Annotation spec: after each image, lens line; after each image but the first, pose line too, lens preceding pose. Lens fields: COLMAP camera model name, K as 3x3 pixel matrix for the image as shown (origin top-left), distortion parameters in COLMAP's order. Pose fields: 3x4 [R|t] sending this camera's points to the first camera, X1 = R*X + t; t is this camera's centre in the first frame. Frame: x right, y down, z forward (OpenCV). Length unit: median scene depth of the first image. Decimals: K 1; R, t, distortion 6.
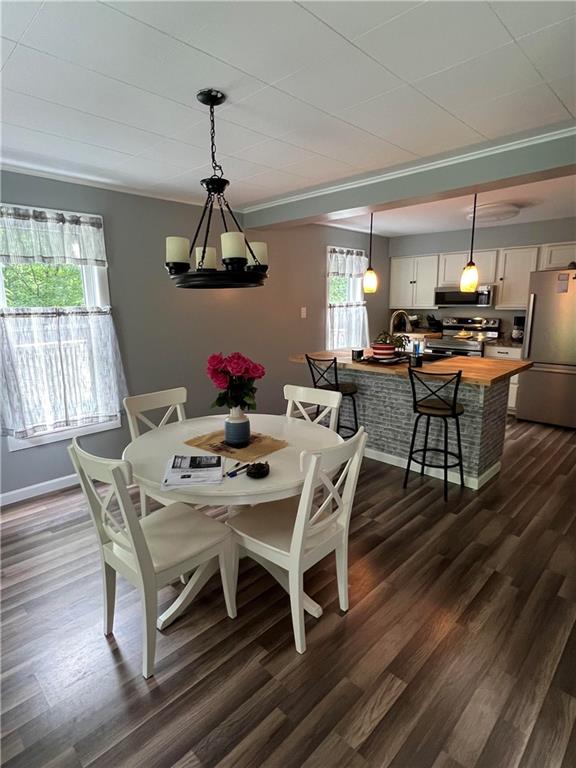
lens RADIAL K [[411.0, 0, 285.4], [0, 411.0, 383.8], [0, 0, 1]] dist [-0.000948, -0.002708]
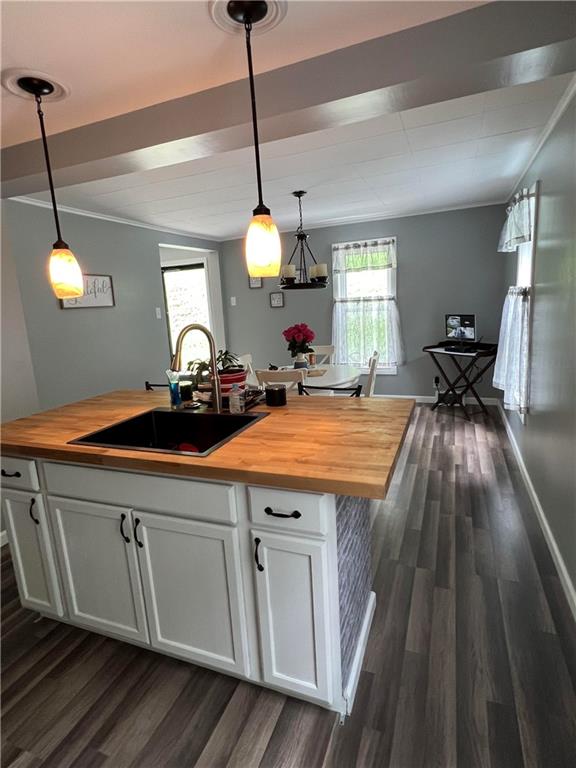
lens RADIAL K [[411.0, 0, 290.3], [0, 411.0, 381.7], [0, 0, 1]] dist [-0.000948, -0.002708]
pose [[-0.917426, 0.142067, -0.371680, 0.397851], [-0.008708, 0.926698, 0.375706, -0.332800], [0.397811, 0.347920, -0.848940, 1.651171]]
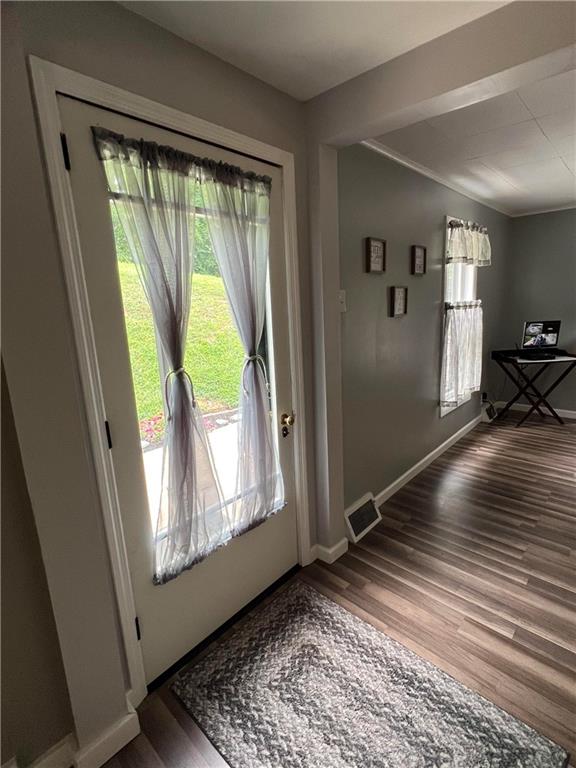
lens RADIAL K [[377.4, 0, 285.1], [0, 377.4, 382.7], [0, 0, 1]] dist [-0.002364, -0.000371]
pose [[0.030221, 0.218301, -0.975413, 0.547198], [-0.155675, 0.964979, 0.211142, 0.041043], [0.987346, 0.145467, 0.063147, -0.271321]]
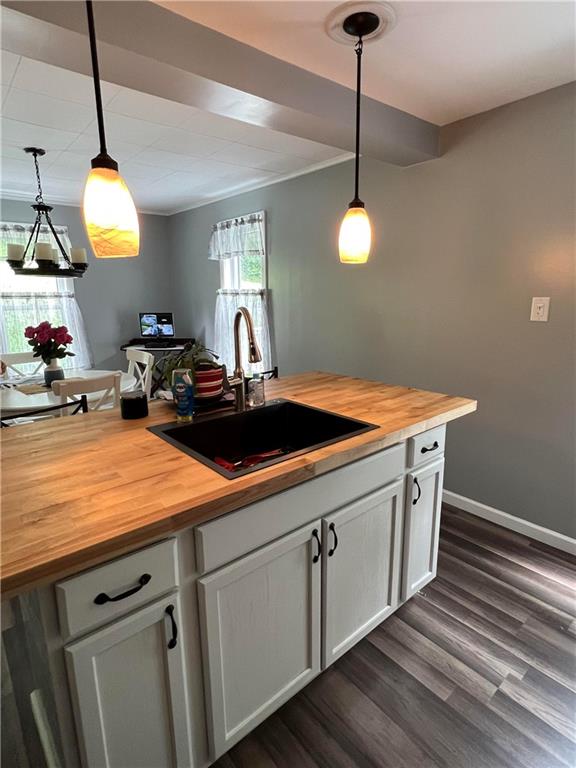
lens RADIAL K [[411.0, 0, 281.6], [0, 411.0, 380.6], [0, 0, 1]] dist [-0.000948, -0.002708]
pose [[-0.095692, 0.228252, -0.968888, 0.773448], [-0.187934, 0.951707, 0.242765, -0.238649], [0.977509, 0.205317, -0.048175, 1.184343]]
